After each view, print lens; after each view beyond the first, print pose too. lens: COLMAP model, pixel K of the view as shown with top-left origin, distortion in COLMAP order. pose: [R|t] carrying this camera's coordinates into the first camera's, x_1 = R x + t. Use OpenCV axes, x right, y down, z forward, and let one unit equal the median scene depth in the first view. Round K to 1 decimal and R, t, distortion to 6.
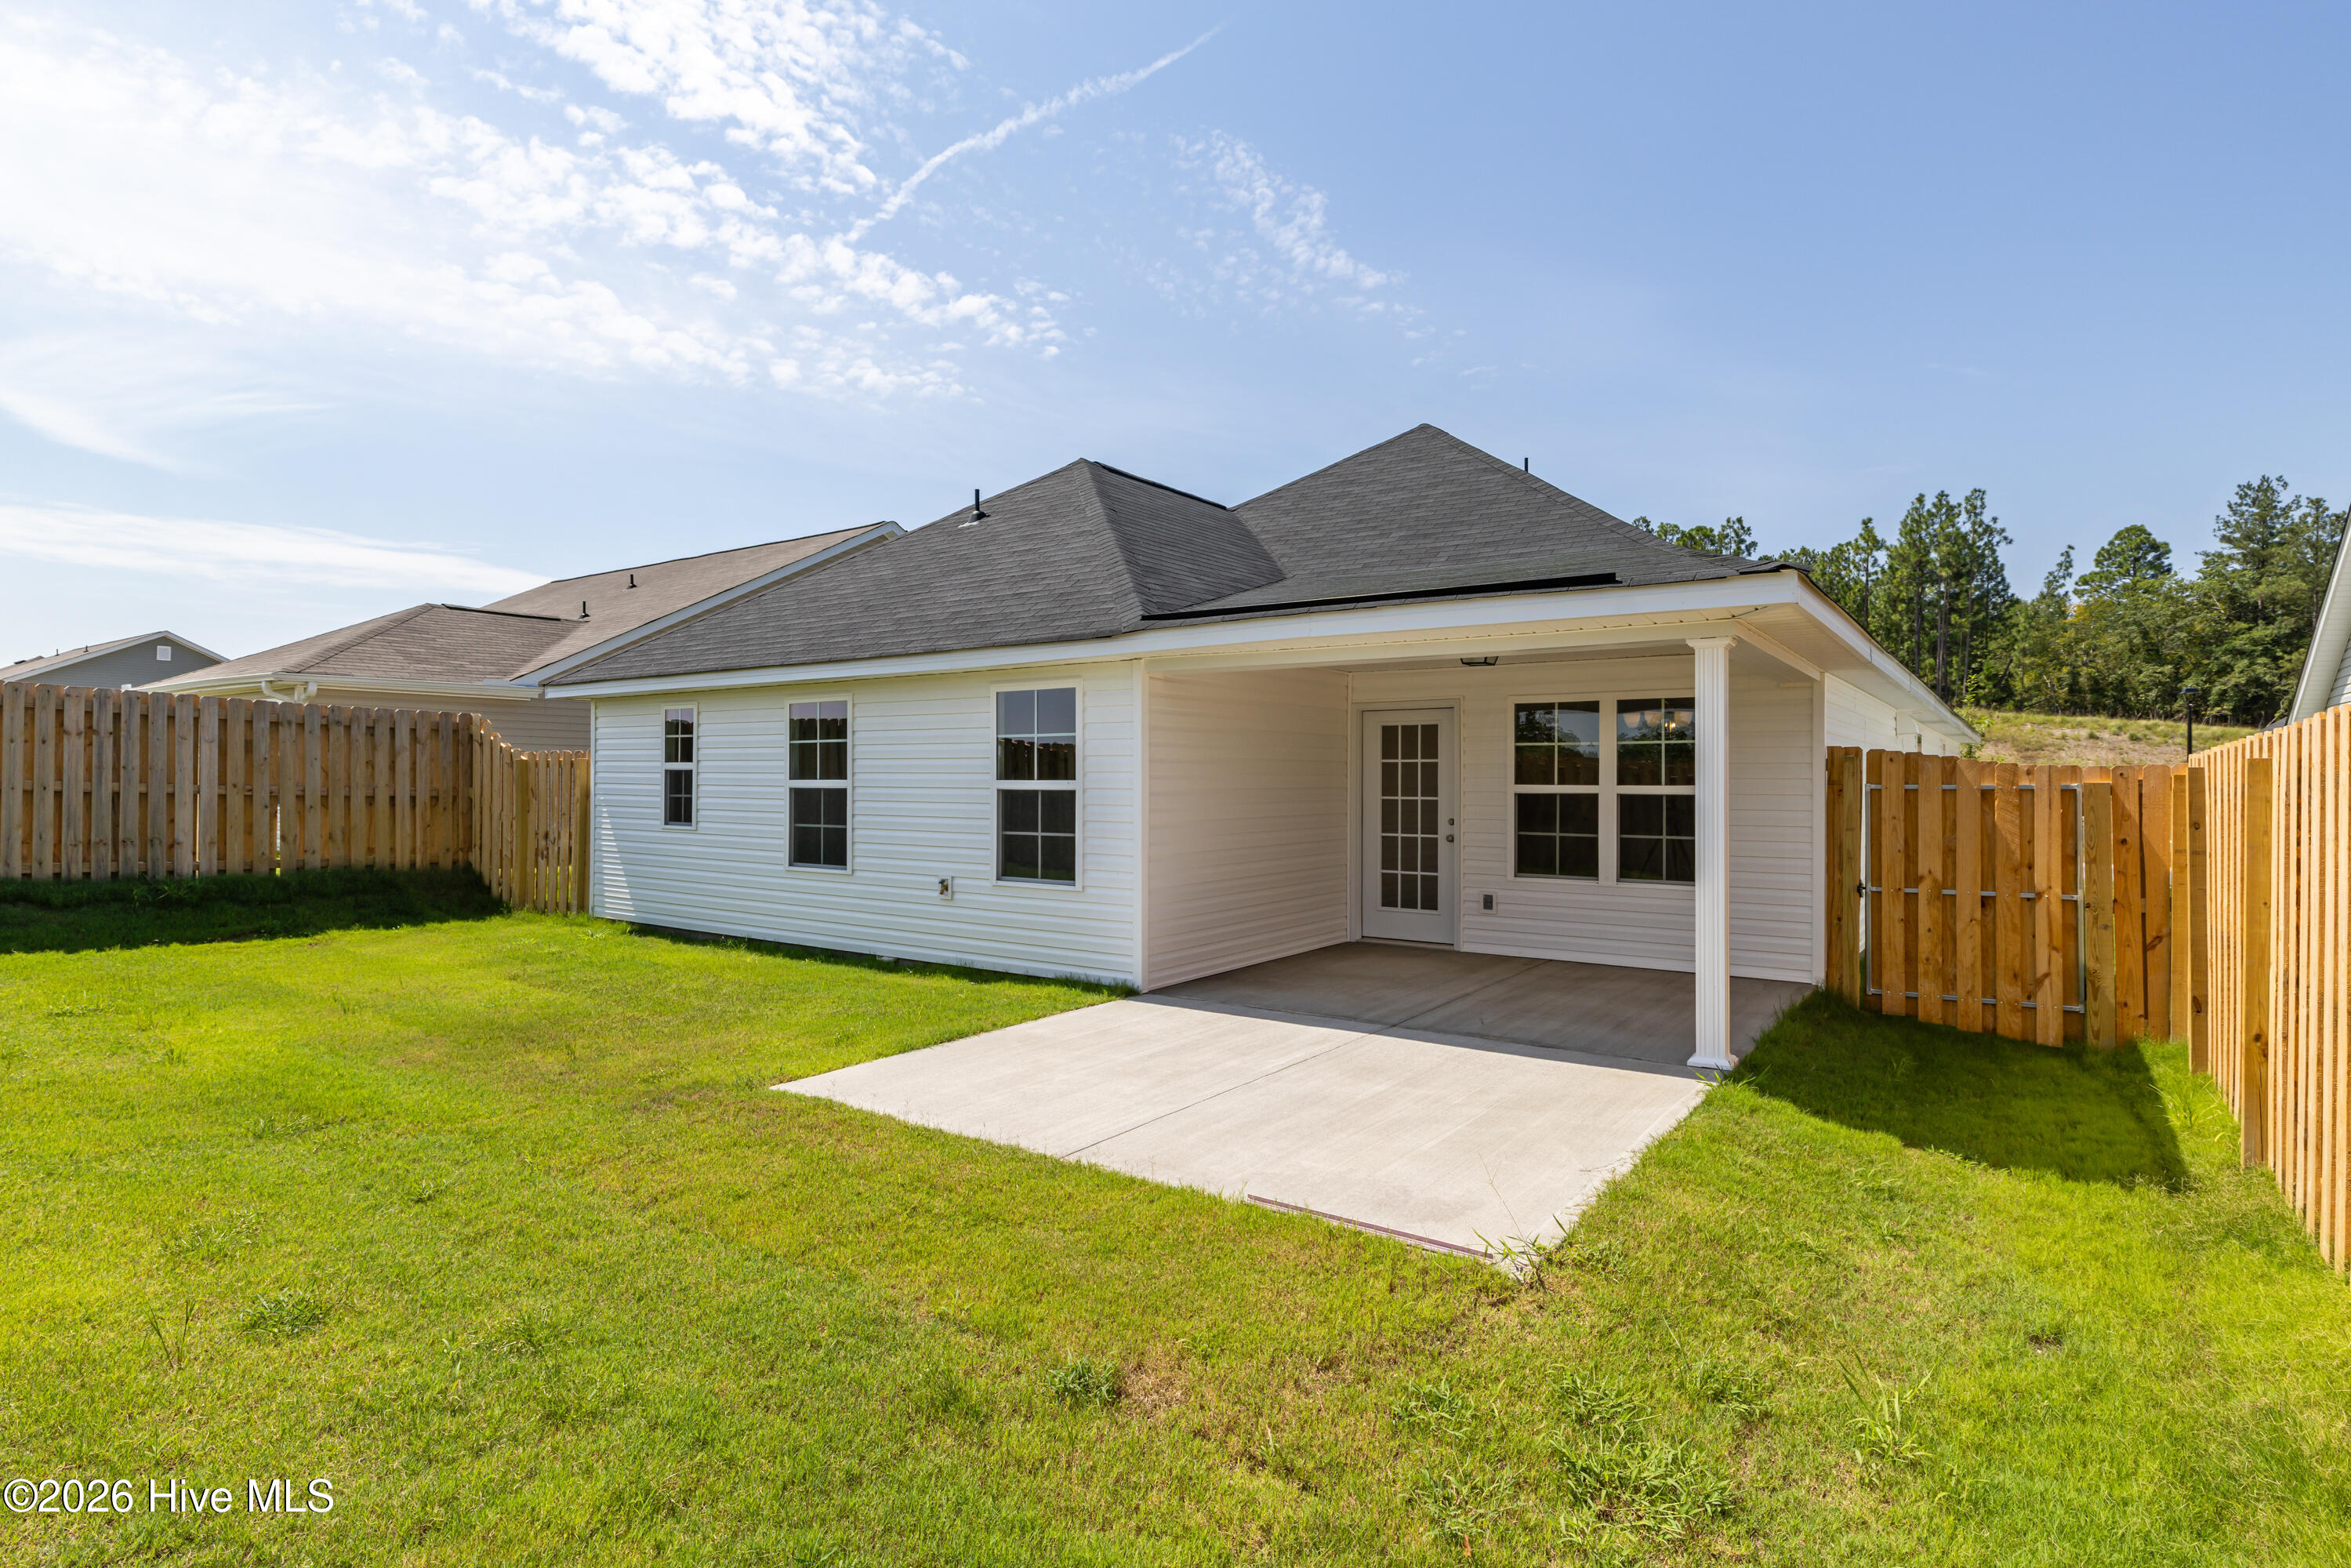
lens RADIAL K [[1212.3, 0, 1193.6], [0, 1212.3, 762.4], [0, 0, 1]] dist [-0.003249, -0.002786]
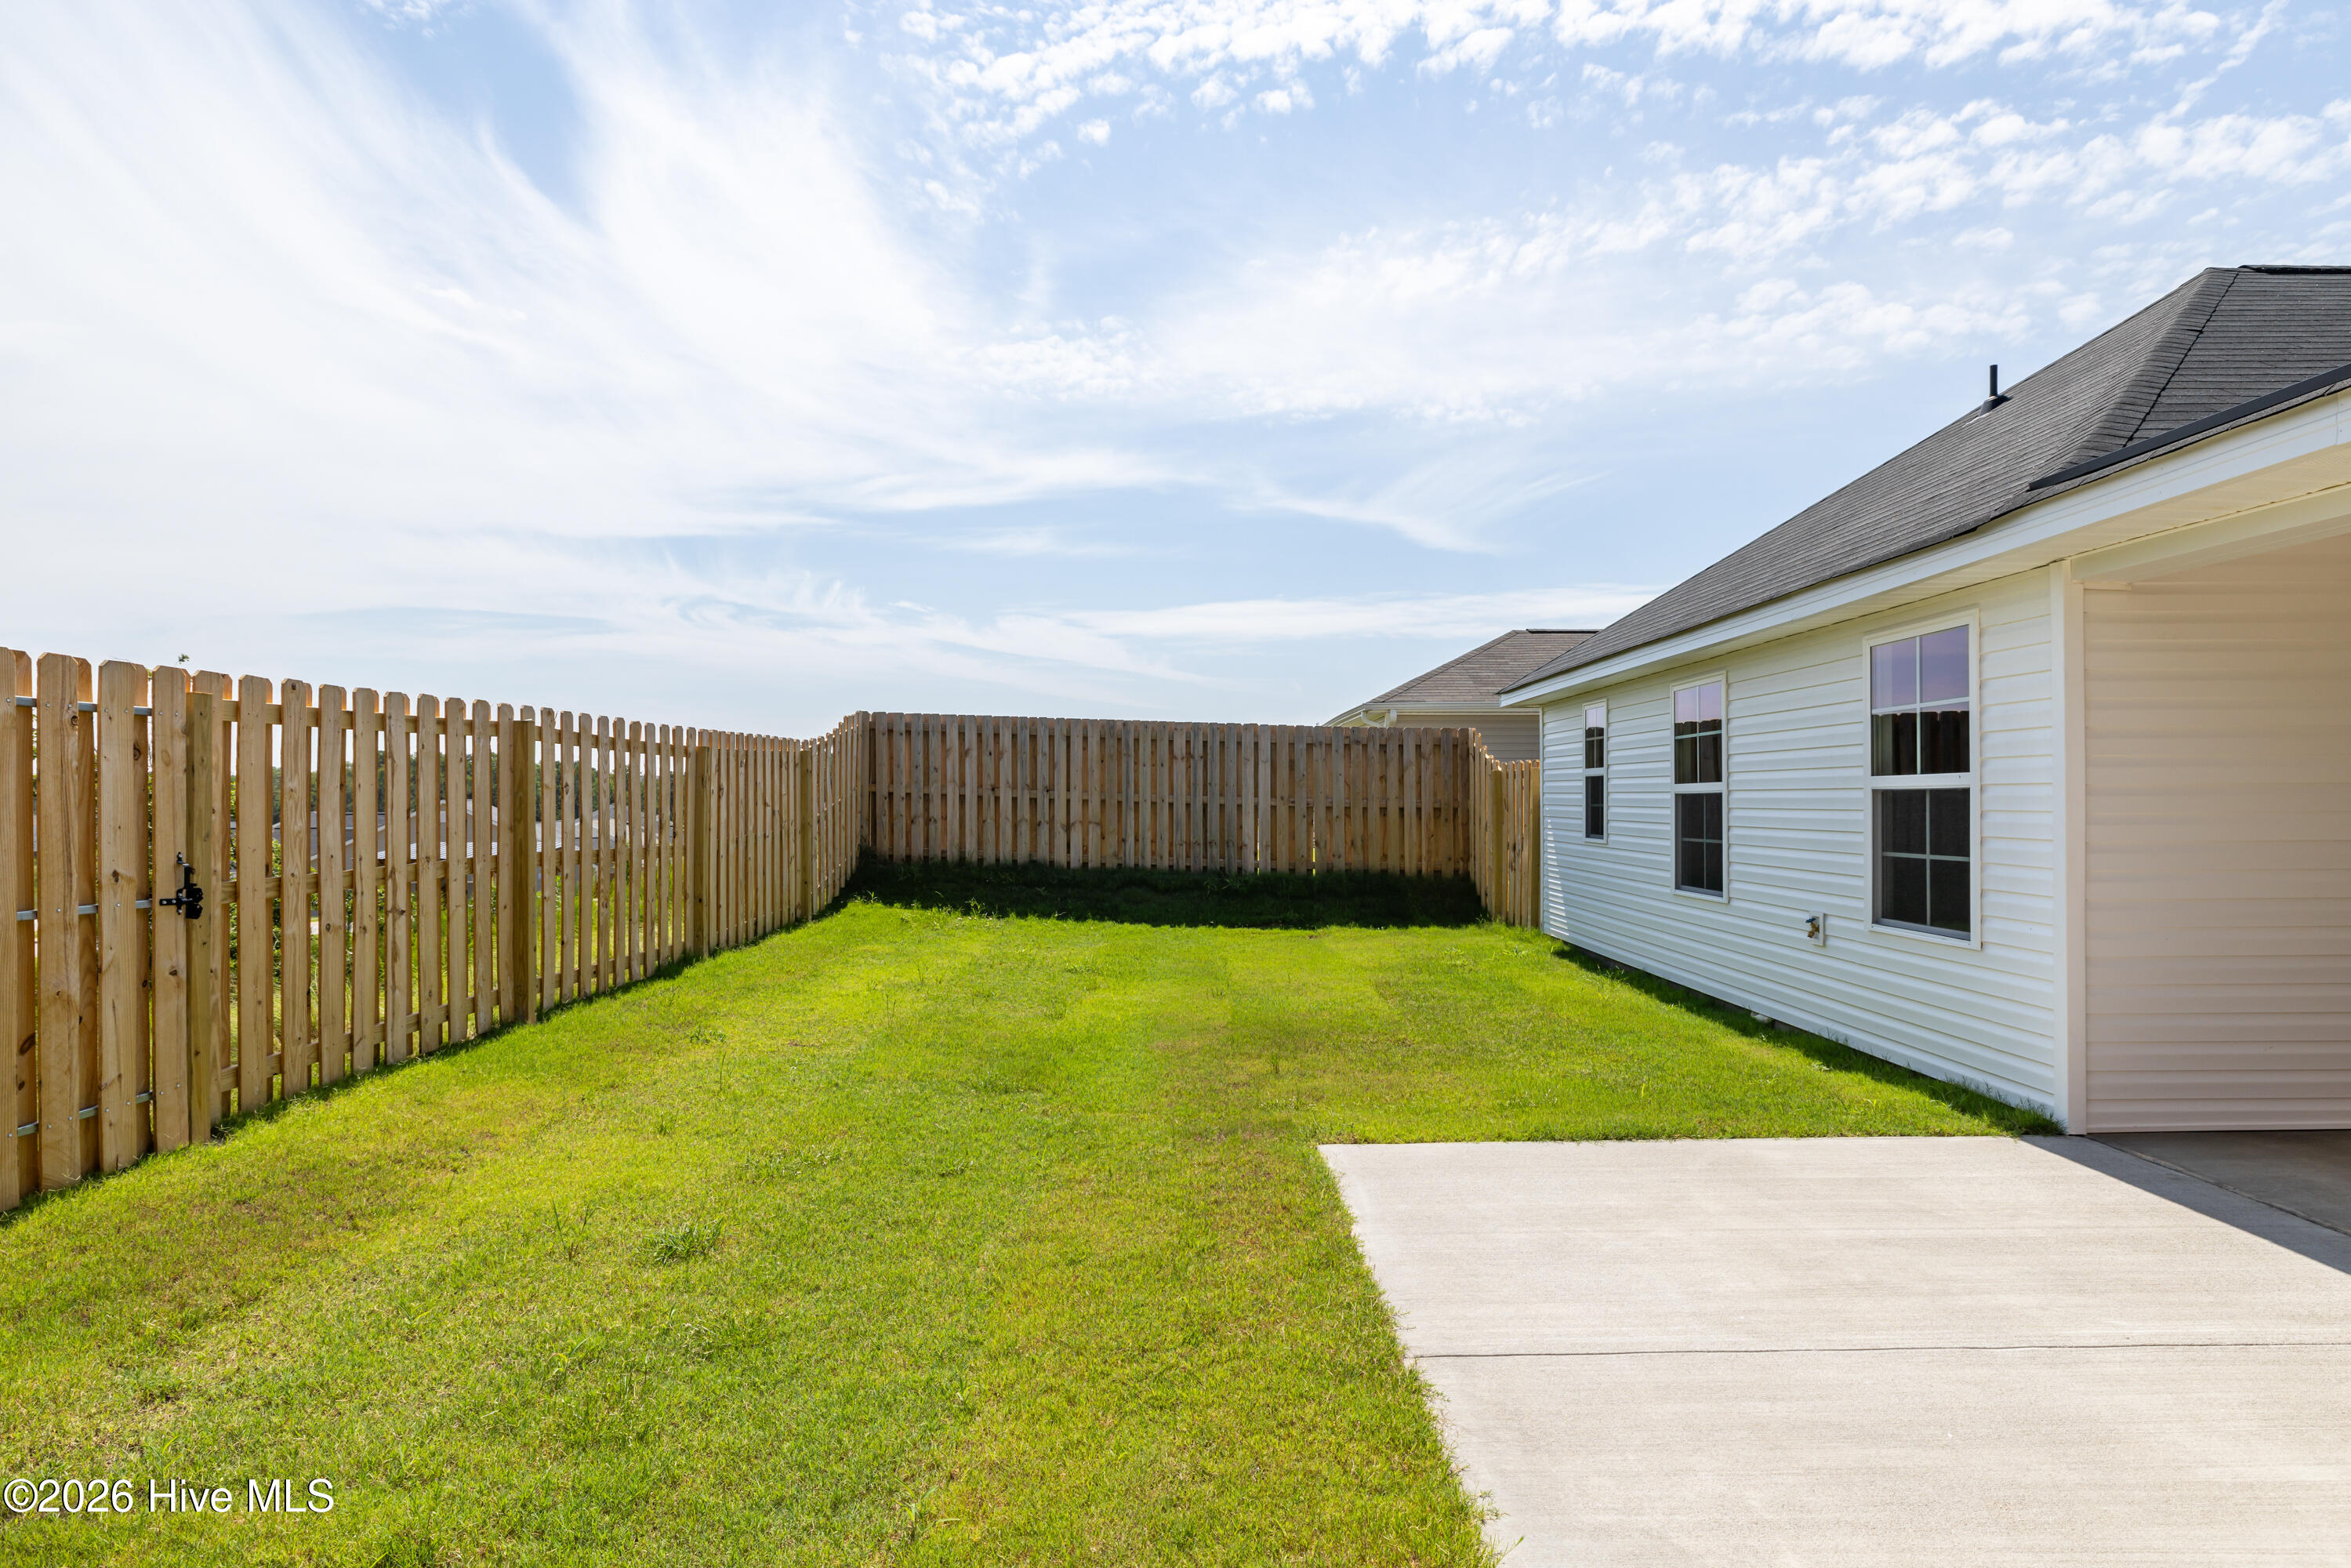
lens RADIAL K [[1235.0, 0, 1173.2], [0, 1235.0, 788.0], [0, 0, 1]] dist [0.005608, -0.002675]
pose [[0.571037, -0.014928, -0.820788, 0.161130], [0.017380, 0.999830, -0.006092, 0.016531], [0.820740, -0.010787, 0.571200, 0.250093]]
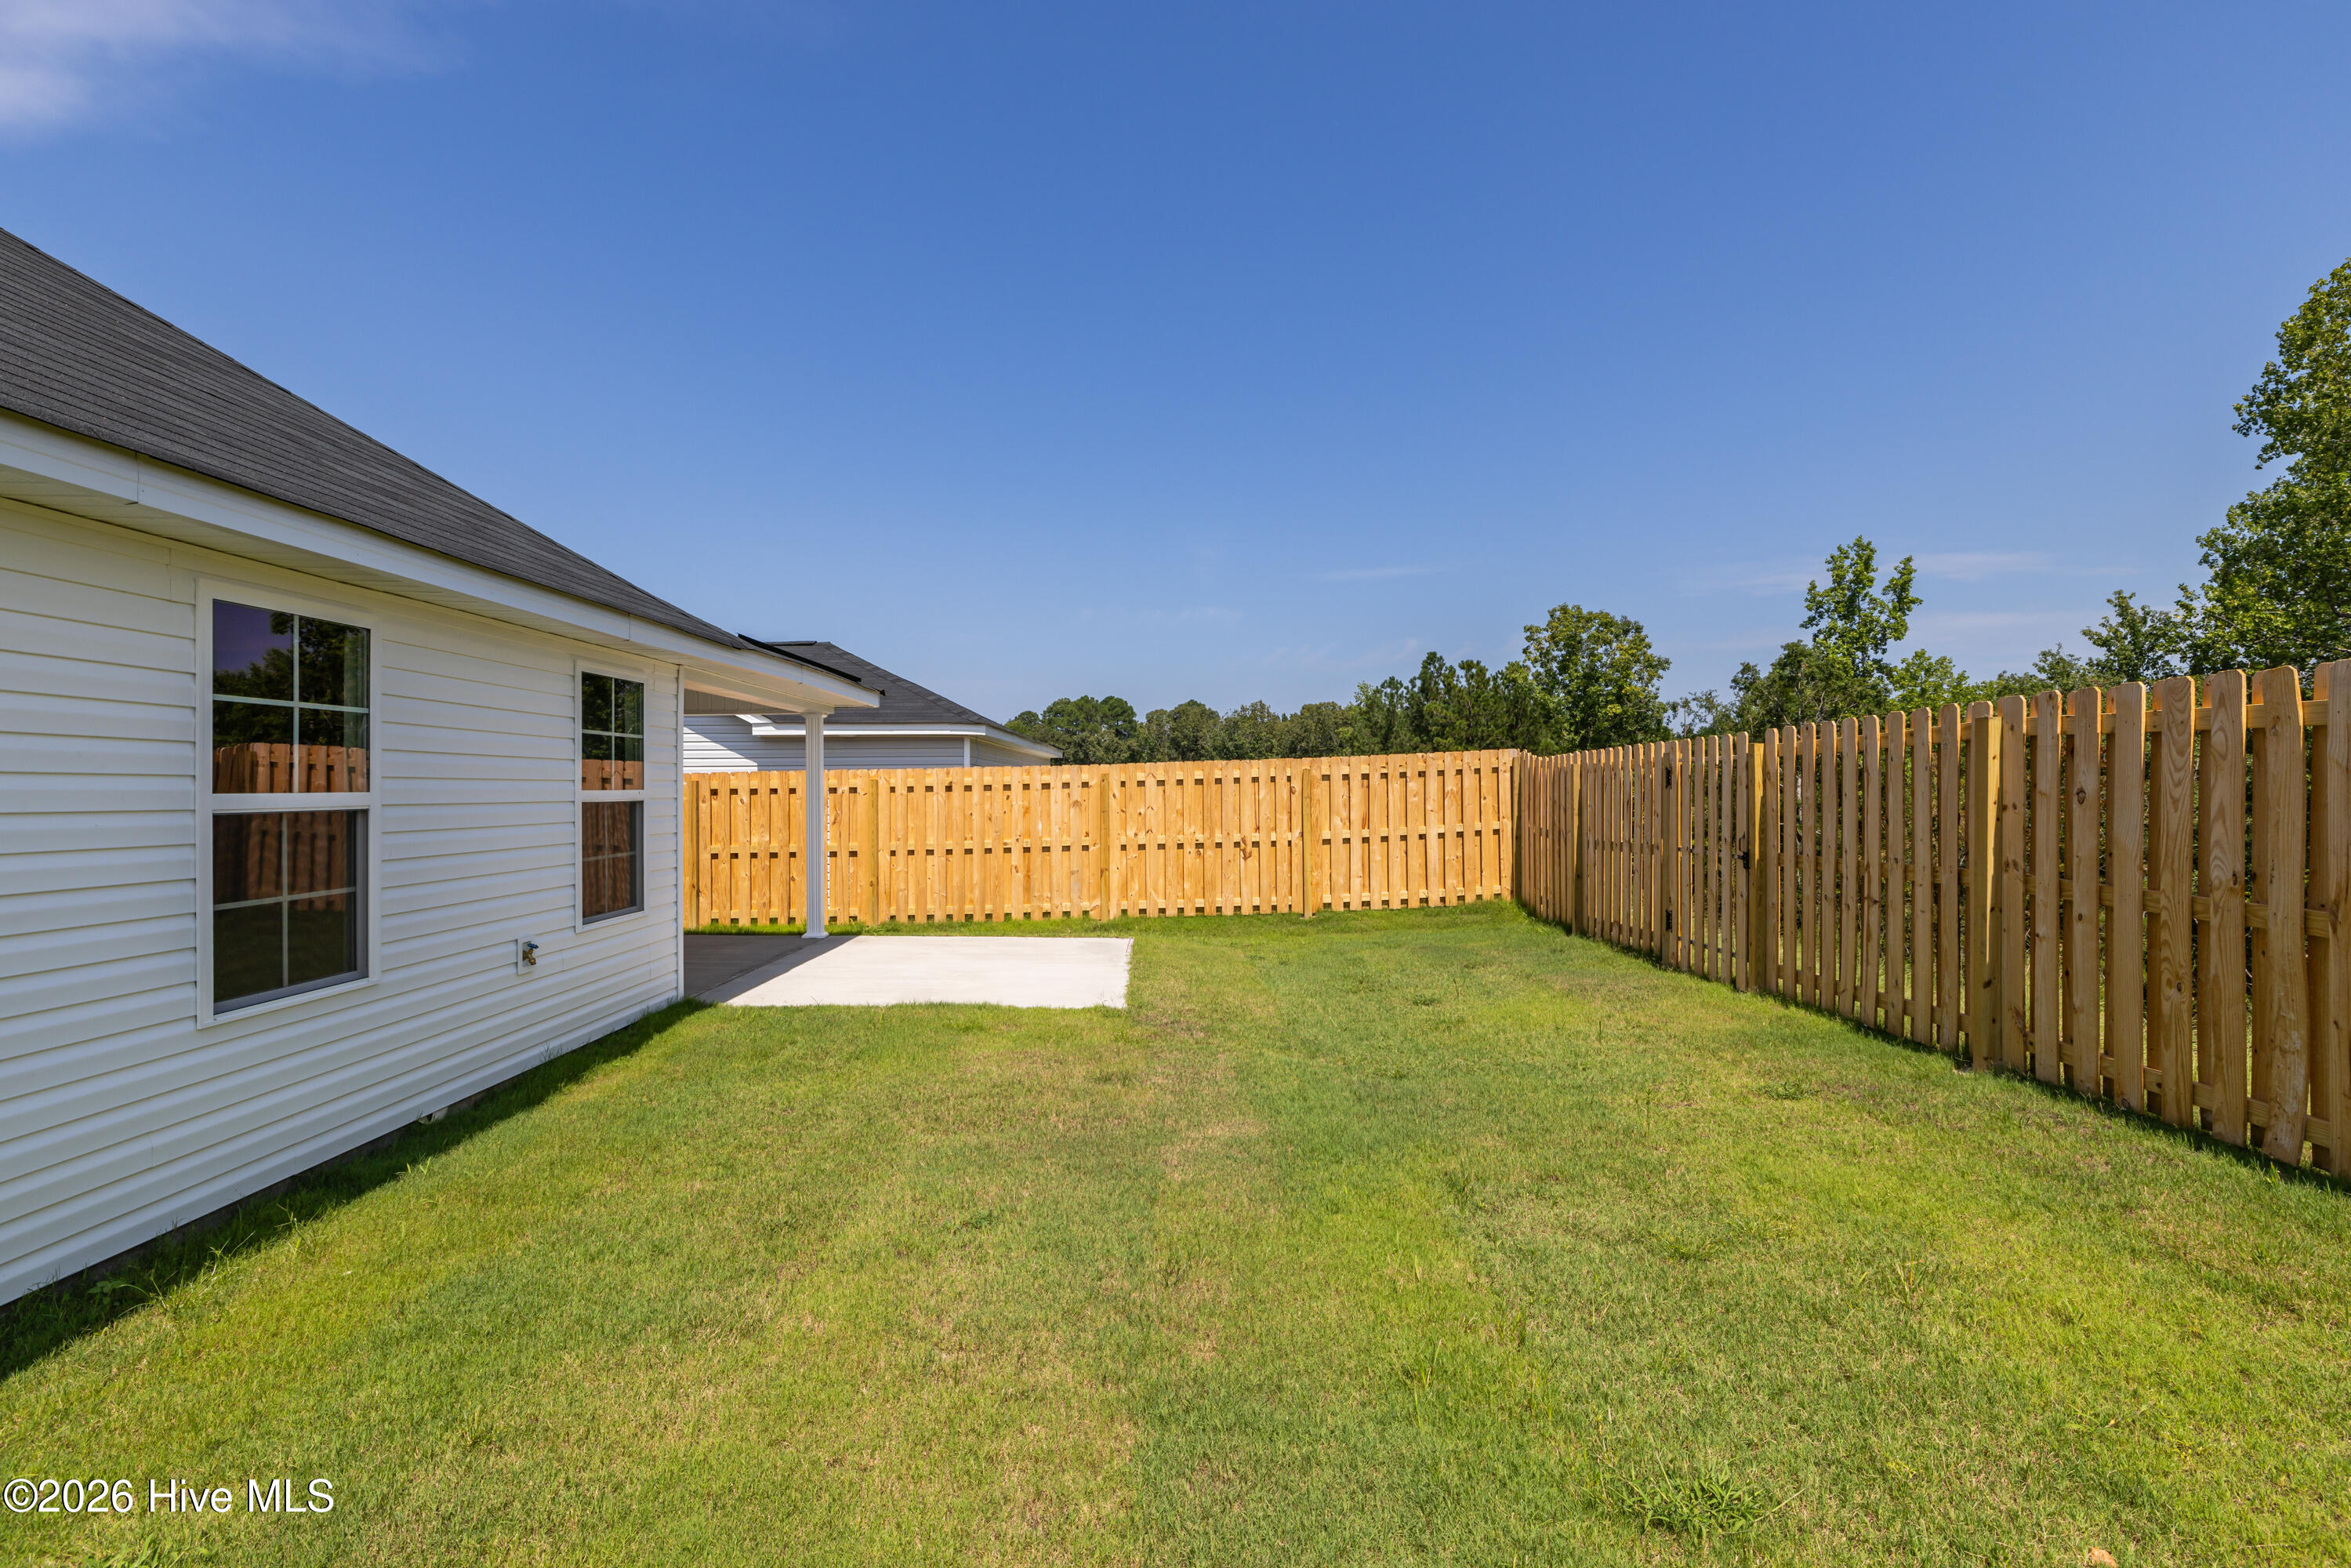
lens RADIAL K [[1147.7, 0, 1161.1], [0, 1147.7, 790.8], [0, 0, 1]] dist [0.000948, 0.002319]
pose [[-0.579503, -0.006876, 0.814941, -0.826228], [-0.015613, 0.999875, -0.002666, 0.010244], [-0.814821, -0.014268, -0.579537, 0.985647]]
